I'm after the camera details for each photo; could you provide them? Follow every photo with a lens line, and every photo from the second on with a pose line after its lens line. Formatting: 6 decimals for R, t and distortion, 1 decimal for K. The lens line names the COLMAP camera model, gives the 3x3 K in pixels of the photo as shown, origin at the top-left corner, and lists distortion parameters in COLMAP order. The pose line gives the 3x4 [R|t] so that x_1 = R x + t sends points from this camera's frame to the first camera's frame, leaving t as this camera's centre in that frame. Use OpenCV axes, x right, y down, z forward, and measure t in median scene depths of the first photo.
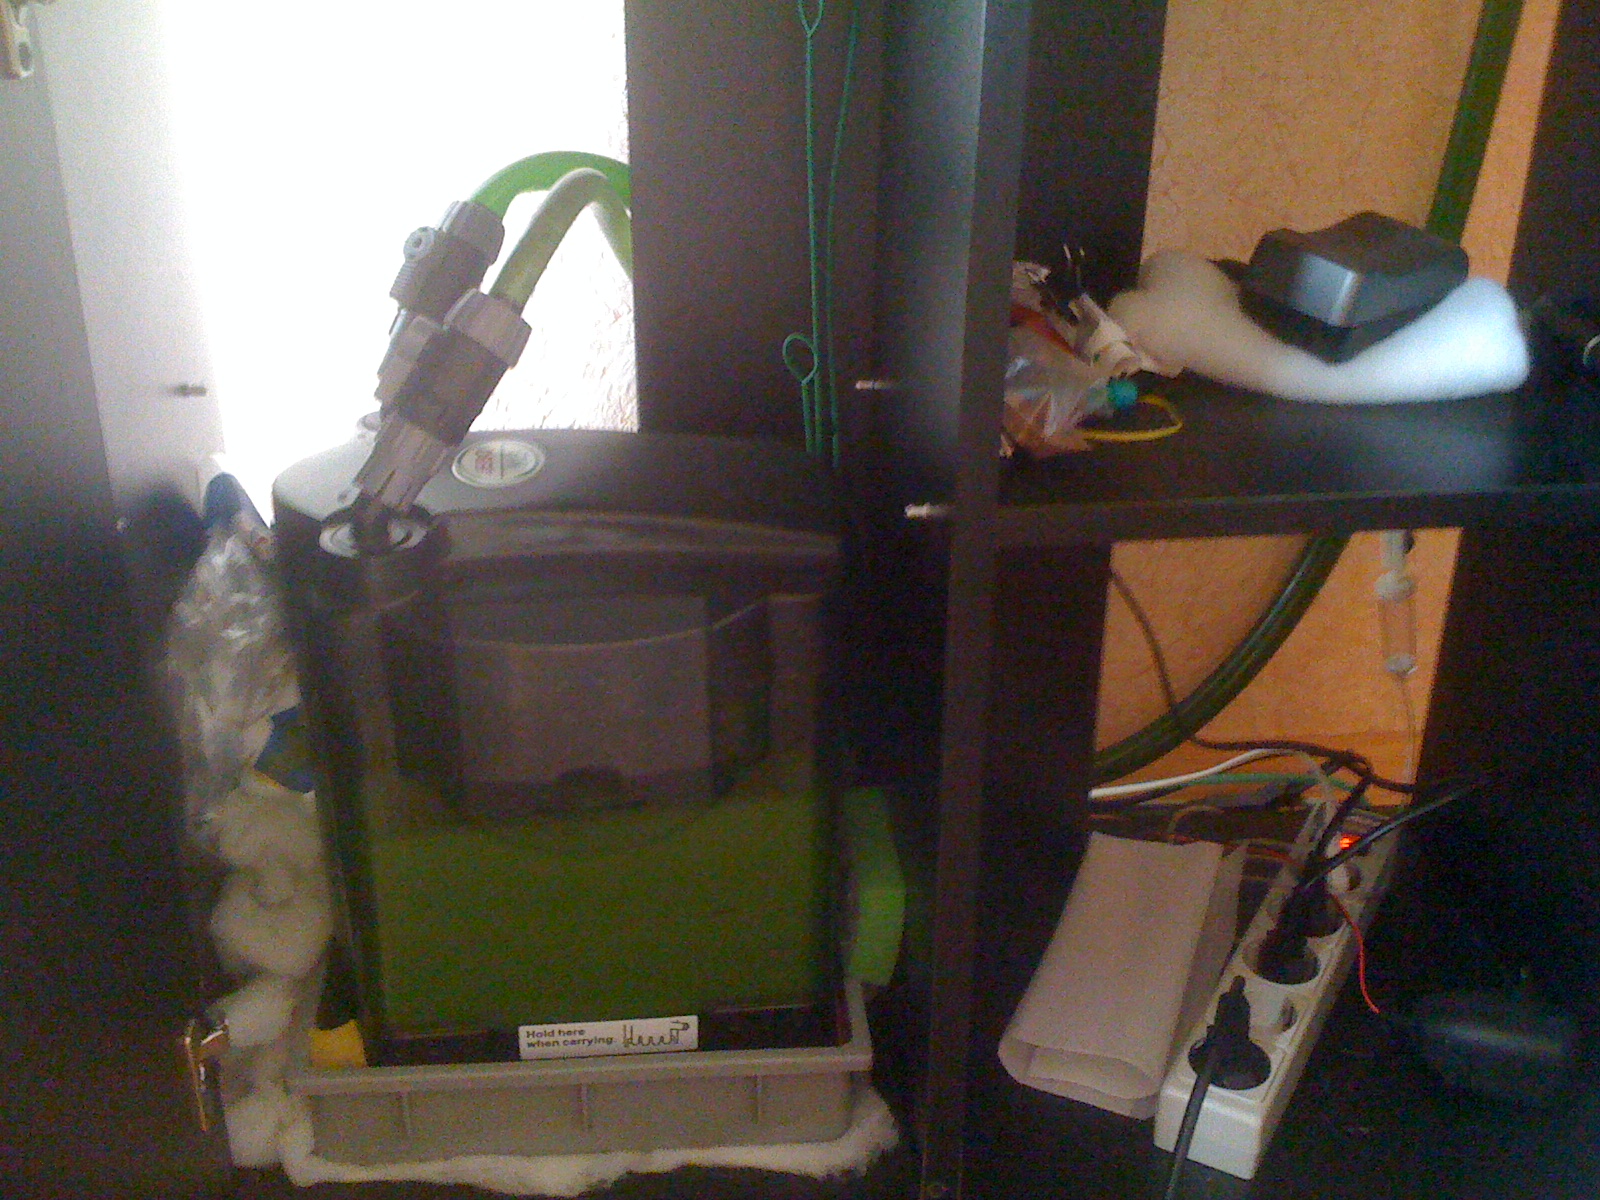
lens RADIAL K [[1750.9, 0, 800.0], [0, 1750.9, 600.0], [0, 0, 1]] dist [0.017678, 0.004215]
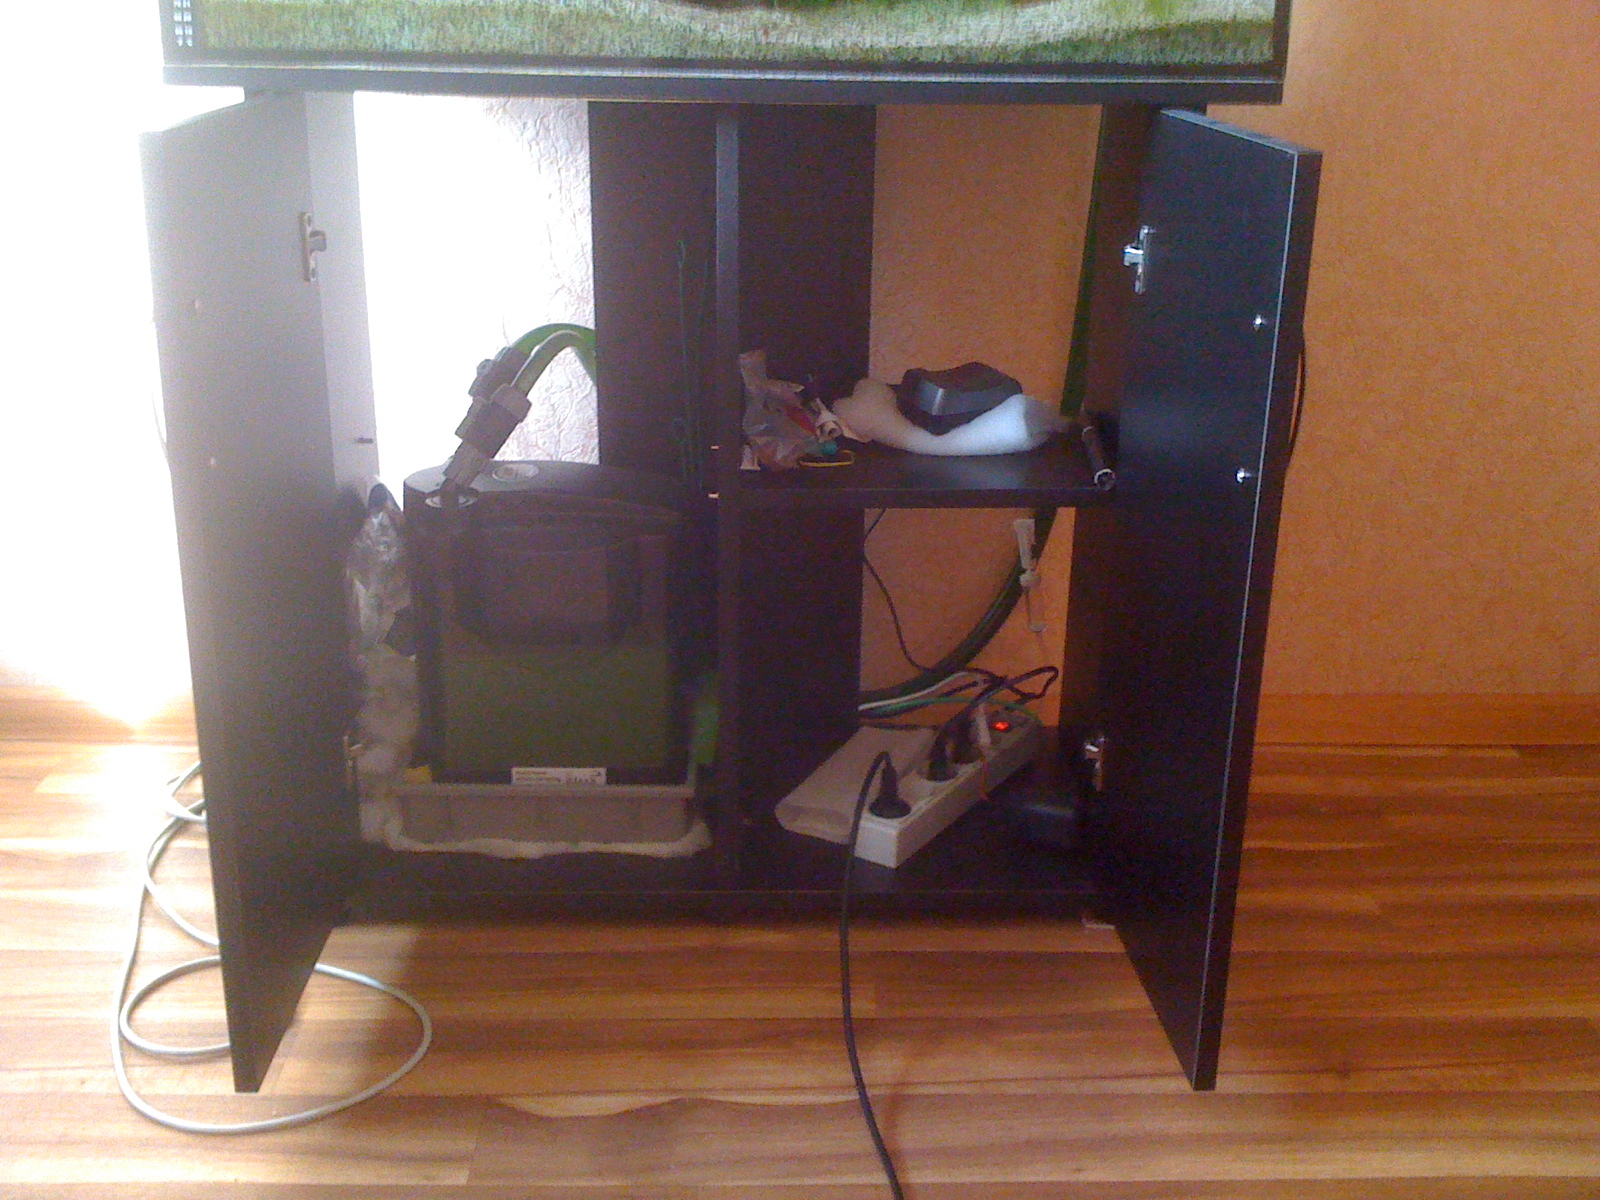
lens RADIAL K [[1750.9, 0, 800.0], [0, 1750.9, 600.0], [0, 0, 1]] dist [0.017678, 0.004215]
pose [[0.996902, 0.031022, -0.072277, 0.287580], [-0.039233, 0.992579, -0.115101, 0.270999], [0.068170, 0.117580, 0.990721, -0.900647]]
